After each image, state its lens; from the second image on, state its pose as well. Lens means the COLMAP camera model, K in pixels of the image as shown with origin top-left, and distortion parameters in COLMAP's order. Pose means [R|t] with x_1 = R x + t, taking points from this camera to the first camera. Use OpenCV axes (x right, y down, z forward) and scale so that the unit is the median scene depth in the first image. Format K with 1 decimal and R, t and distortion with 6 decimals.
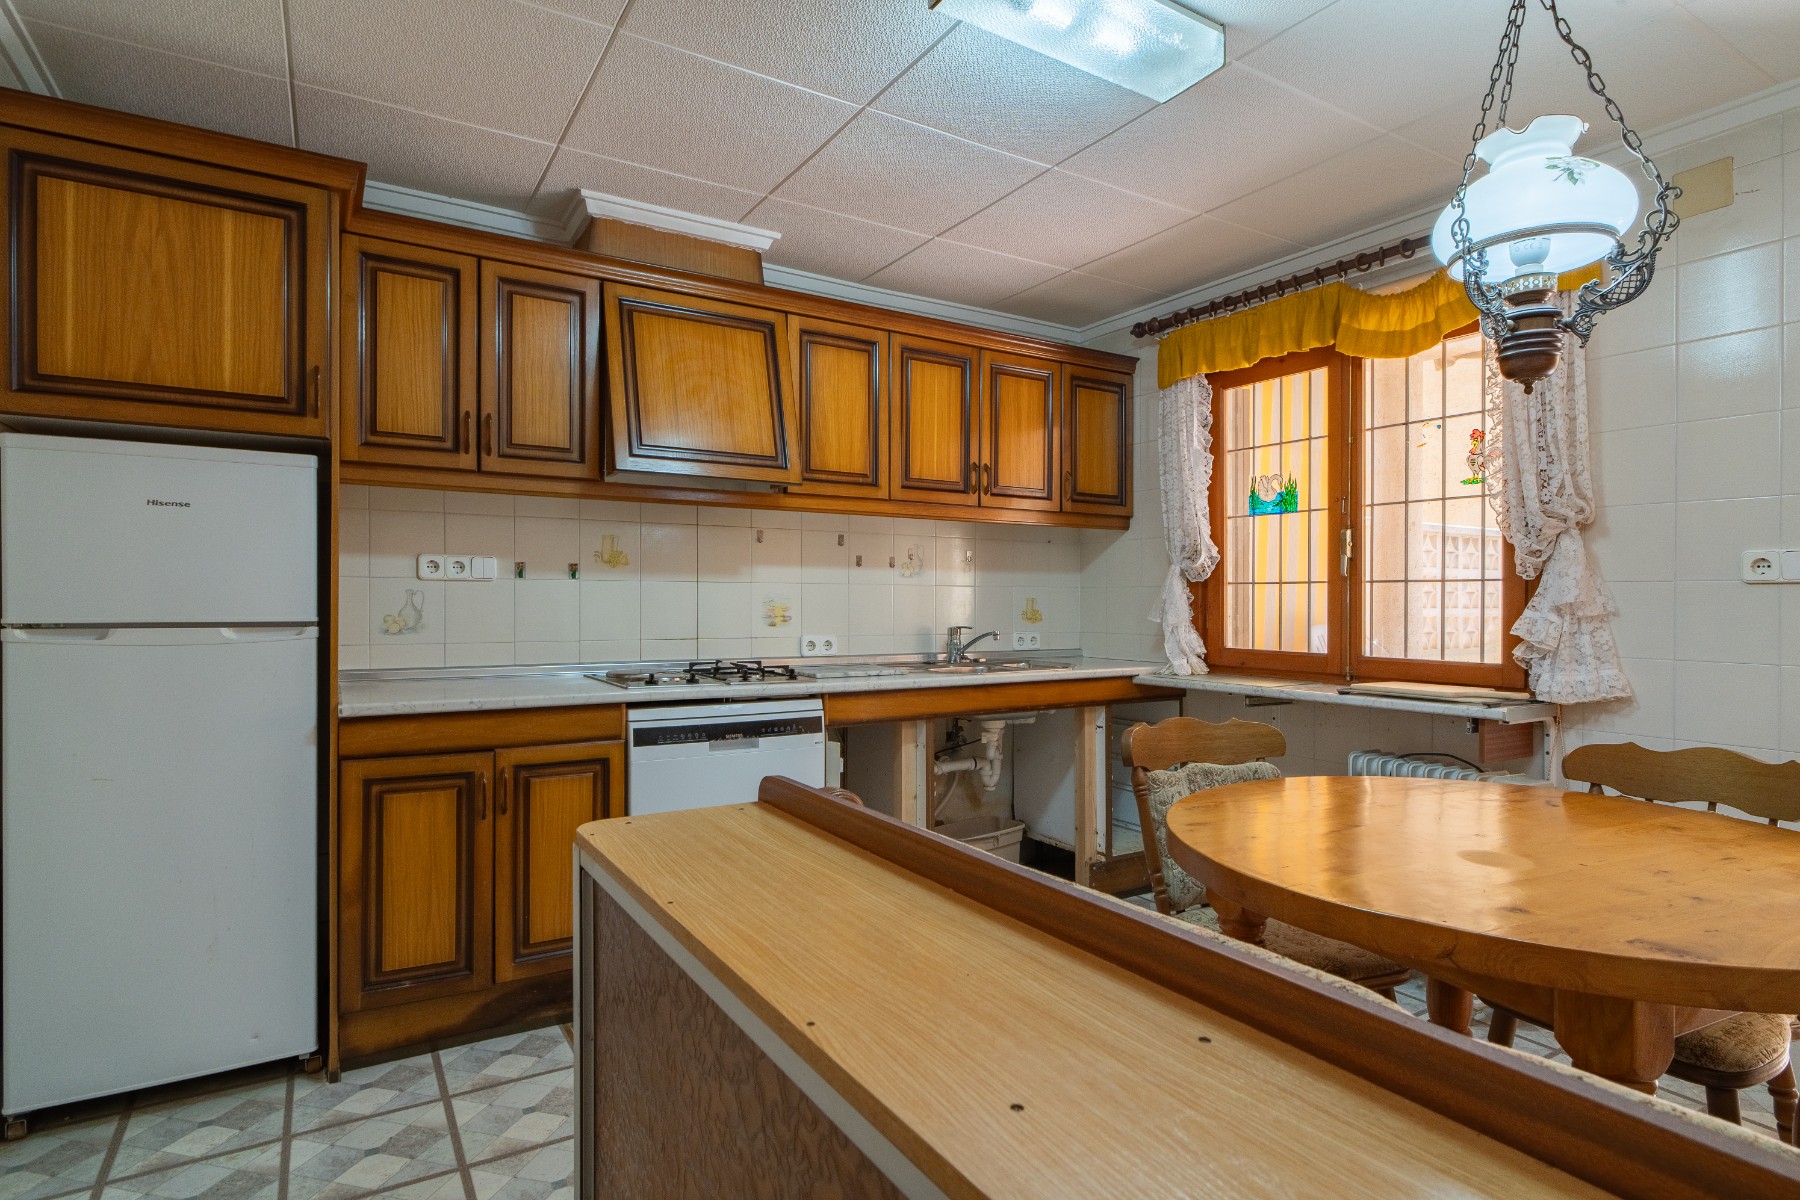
lens RADIAL K [[943.0, 0, 903.5], [0, 943.0, 590.7], [0, 0, 1]] dist [0.001825, 0.000510]
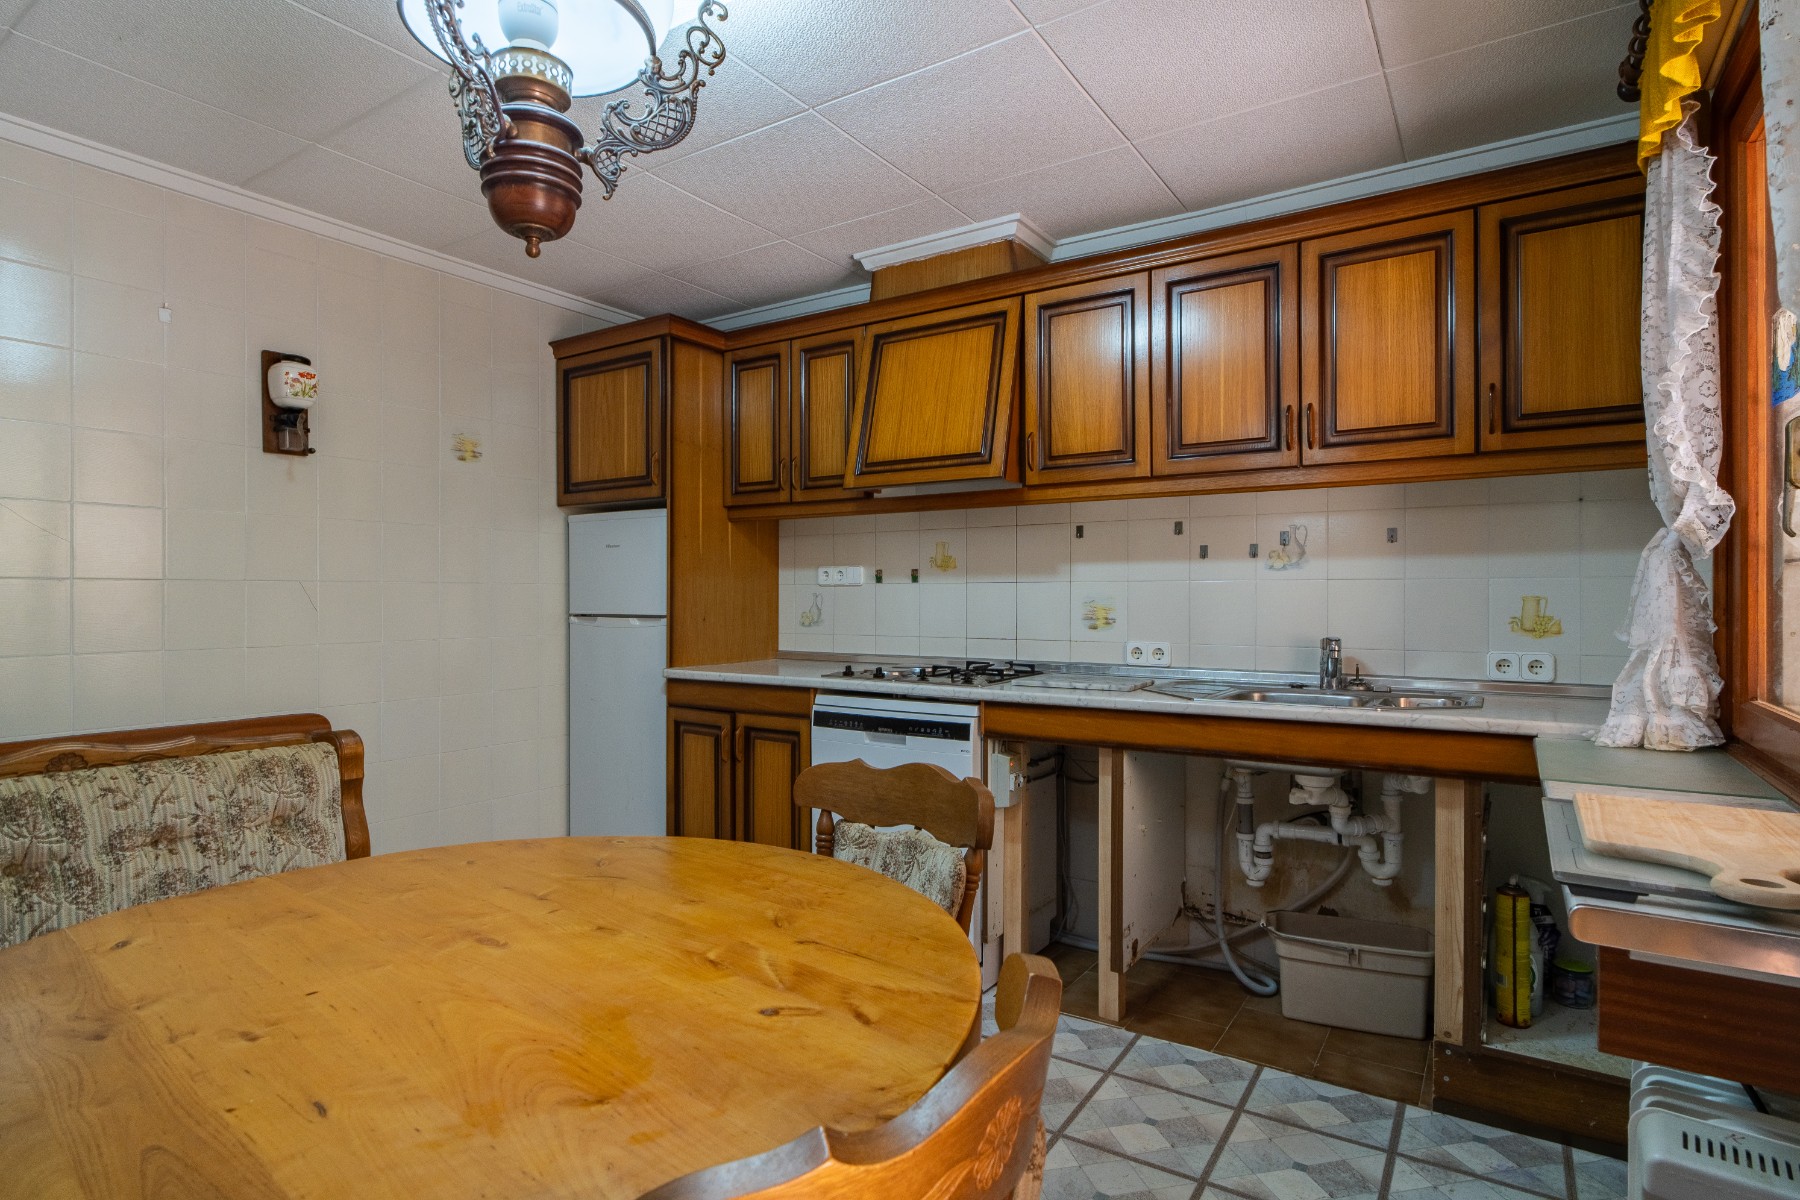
lens RADIAL K [[935.9, 0, 898.1], [0, 935.9, 596.8], [0, 0, 1]] dist [-0.000514, 0.000050]
pose [[0.421736, -0.006180, -0.906698, 0.651619], [0.010193, 0.999946, -0.002075, 0.006825], [0.906661, -0.008367, 0.421776, 0.483667]]
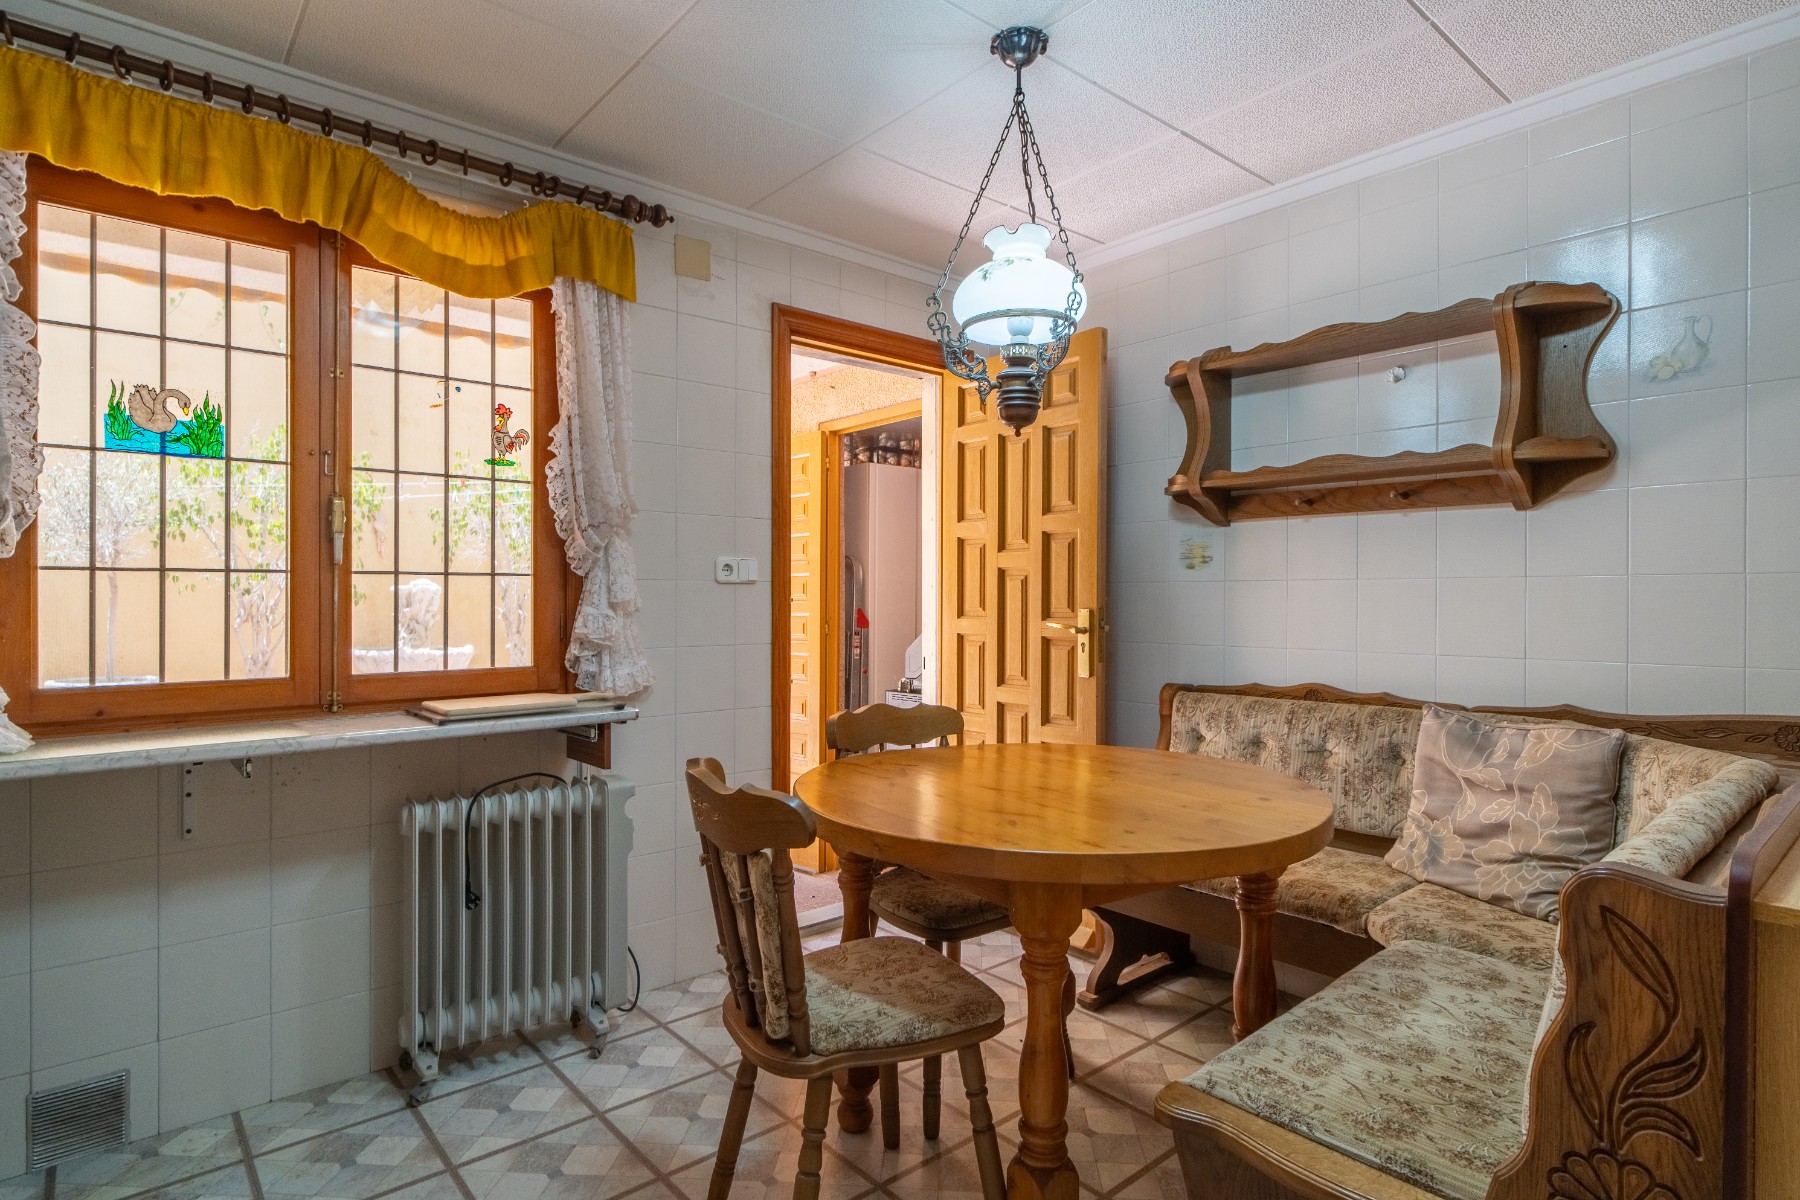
lens RADIAL K [[938.0, 0, 904.1], [0, 938.0, 588.9], [0, 0, 1]] dist [-0.002111, -0.000126]
pose [[-0.156058, 0.002974, 0.987743, -0.287358], [-0.008836, 0.999951, -0.004407, 0.002582], [-0.987708, -0.009416, -0.156024, 0.678446]]
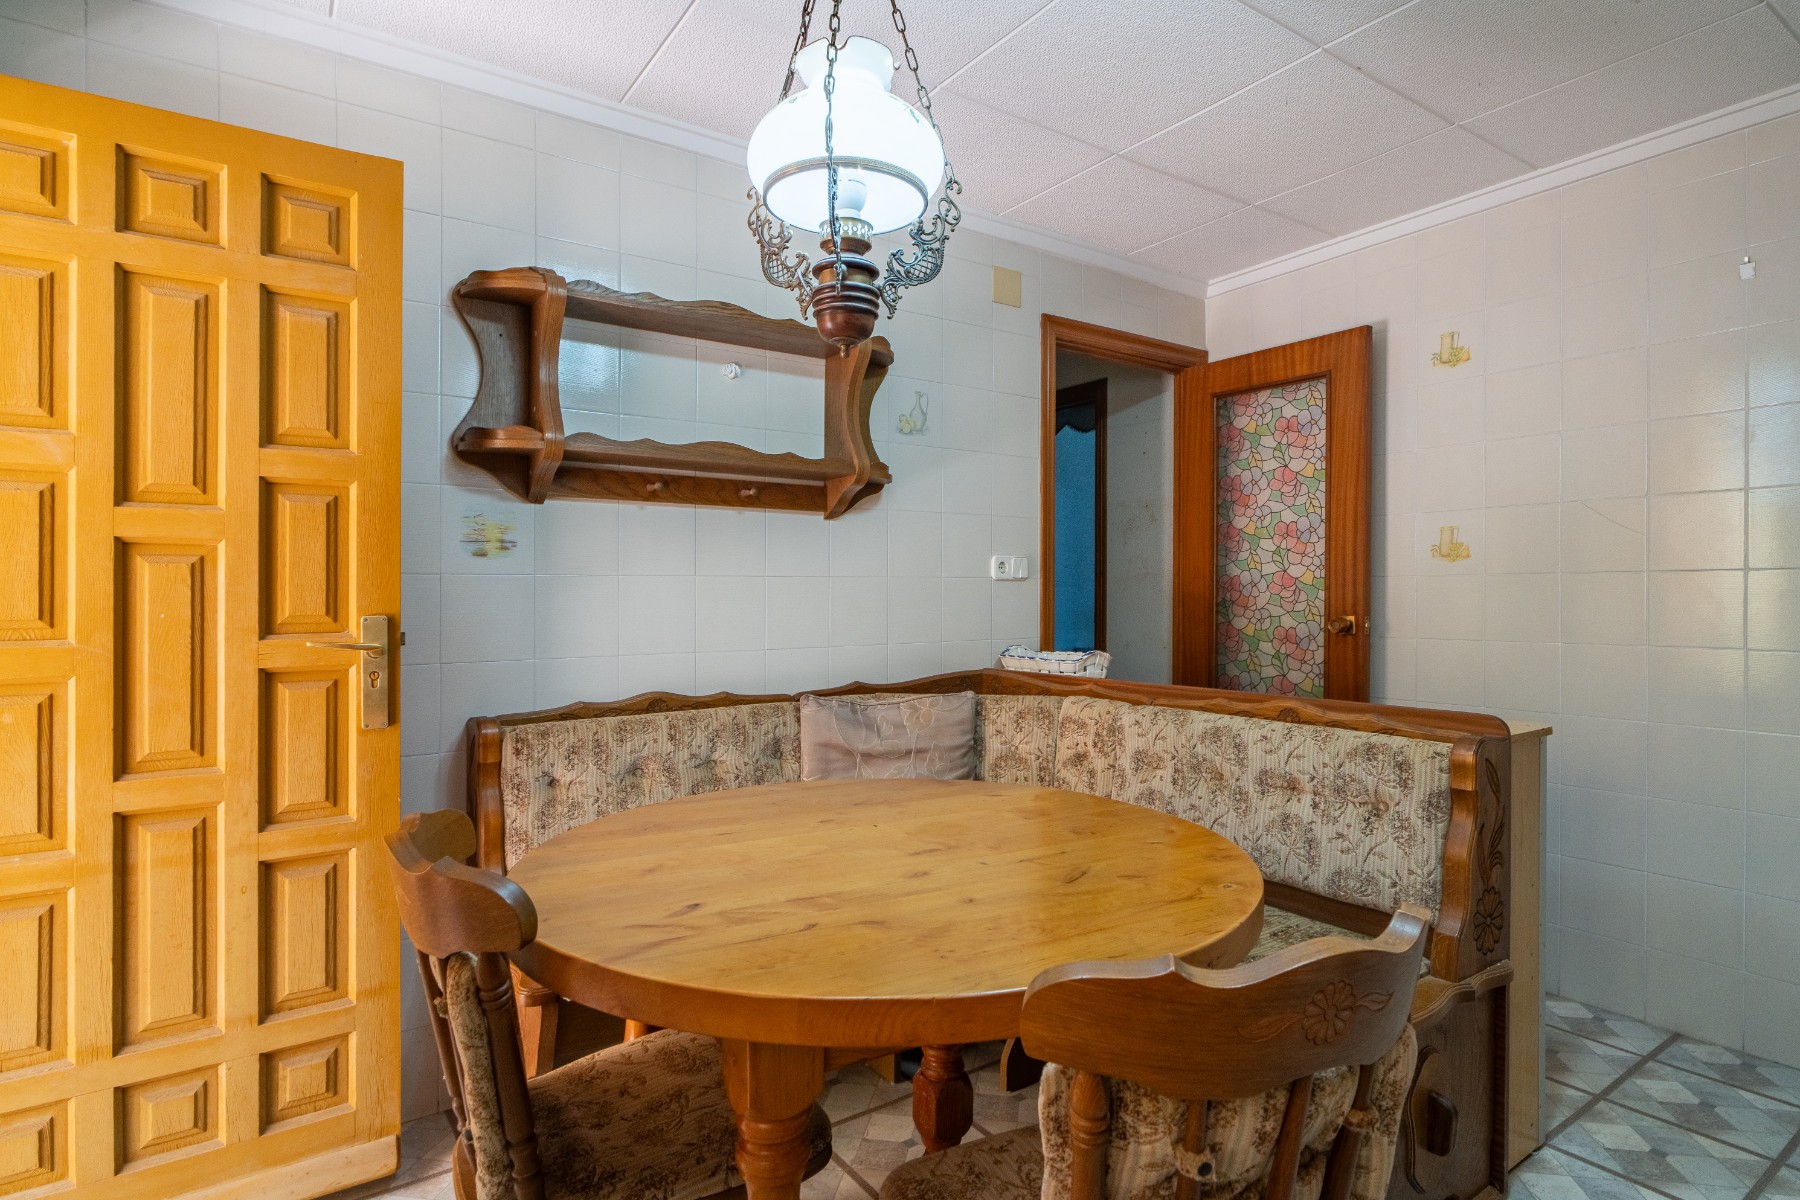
lens RADIAL K [[938.0, 0, 904.1], [0, 938.0, 588.9], [0, 0, 1]] dist [-0.002111, -0.000126]
pose [[-0.999042, 0.000497, -0.043765, 0.319808], [0.001090, 0.999908, -0.013543, 0.008617], [0.043754, -0.013578, -0.998950, 0.937393]]
